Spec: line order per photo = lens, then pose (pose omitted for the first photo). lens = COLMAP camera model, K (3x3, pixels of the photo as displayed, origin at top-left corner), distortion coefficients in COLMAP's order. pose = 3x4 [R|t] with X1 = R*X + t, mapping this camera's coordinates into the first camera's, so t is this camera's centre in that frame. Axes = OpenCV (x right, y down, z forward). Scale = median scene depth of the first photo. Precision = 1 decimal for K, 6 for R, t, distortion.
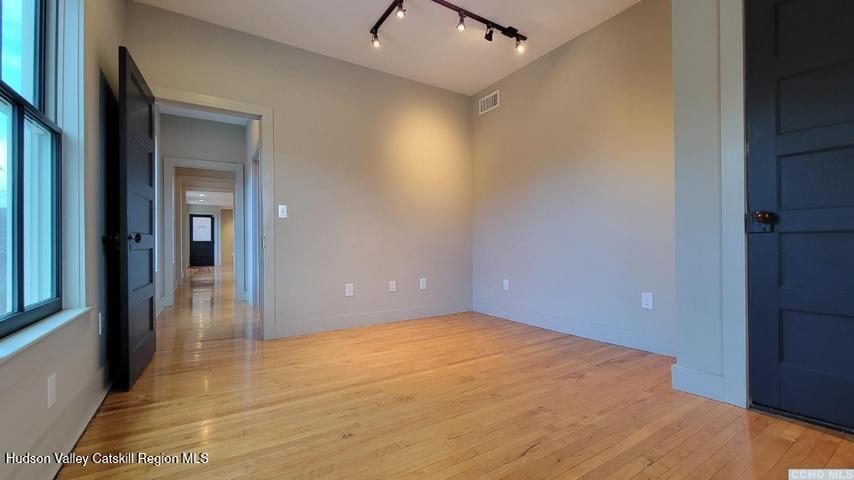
lens RADIAL K [[347.8, 0, 427.0], [0, 347.8, 240.0], [0, 0, 1]] dist [-0.003297, -0.000584]
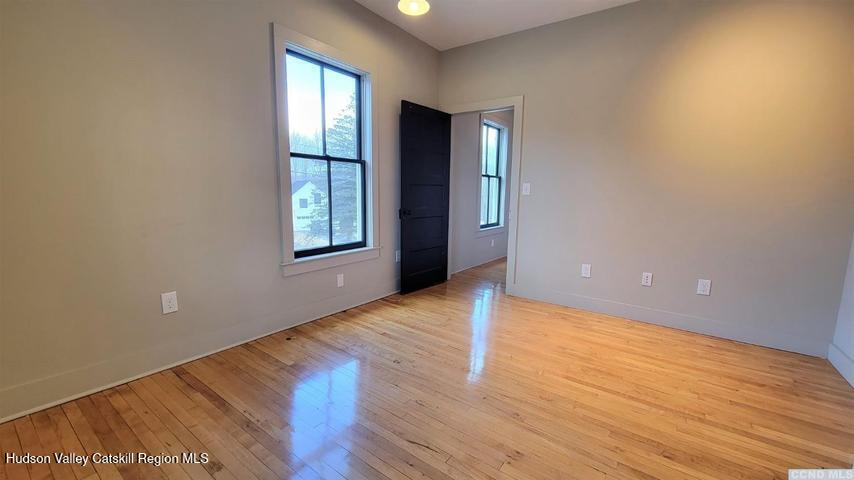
lens RADIAL K [[347.8, 0, 427.0], [0, 347.8, 240.0], [0, 0, 1]] dist [-0.003297, -0.000584]
pose [[0.368361, 0.146129, -0.918127, 0.819745], [-0.014780, 0.988365, 0.151379, -0.131111], [0.929565, -0.042192, 0.366235, 0.443612]]
